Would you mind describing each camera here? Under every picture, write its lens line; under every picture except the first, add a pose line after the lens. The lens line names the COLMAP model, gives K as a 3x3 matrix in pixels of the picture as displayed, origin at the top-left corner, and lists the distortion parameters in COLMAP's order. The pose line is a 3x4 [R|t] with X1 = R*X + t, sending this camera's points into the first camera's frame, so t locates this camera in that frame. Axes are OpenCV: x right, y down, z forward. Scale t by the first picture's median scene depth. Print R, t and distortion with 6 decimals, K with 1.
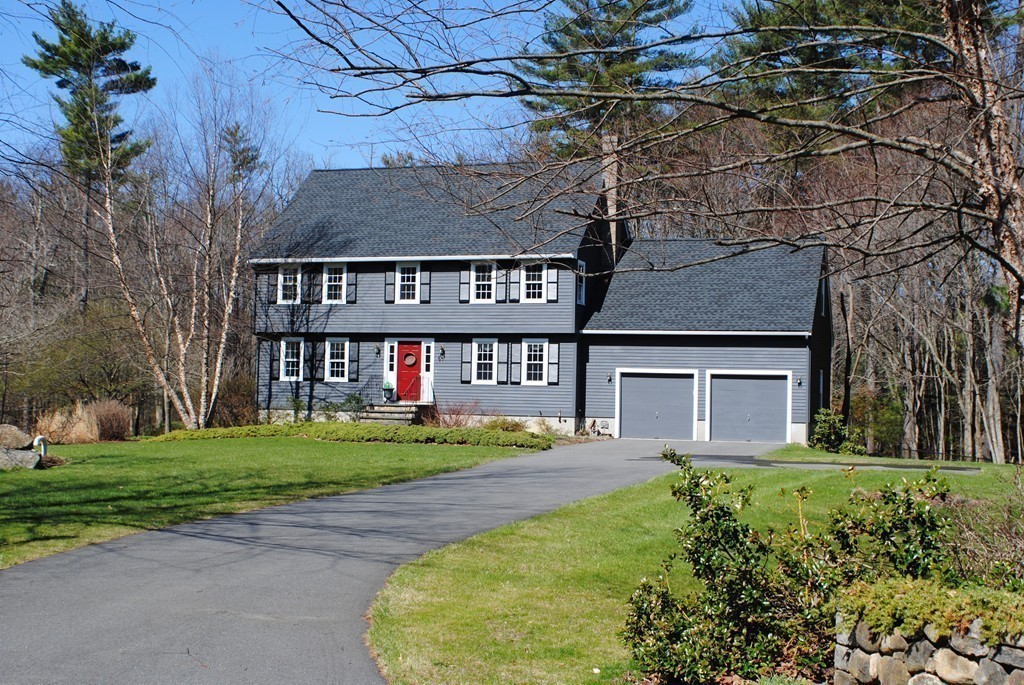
lens RADIAL K [[1270.8, 0, 512.0], [0, 1270.8, 342.5], [0, 0, 1]] dist [-0.015207, 0.031055]
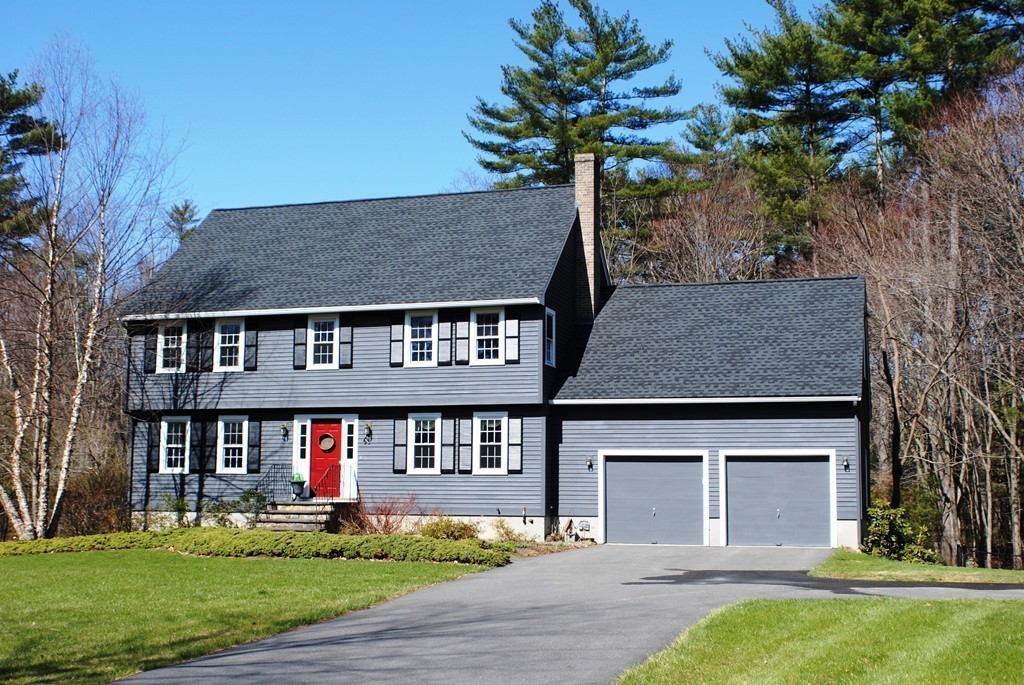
lens RADIAL K [[1270.8, 0, 512.0], [0, 1270.8, 342.5], [0, 0, 1]] dist [-0.015207, 0.031055]
pose [[0.999620, -0.010652, 0.025406, 0.012186], [0.012551, 0.997044, -0.075796, 0.012935], [-0.024524, 0.076086, 0.996800, 0.242078]]
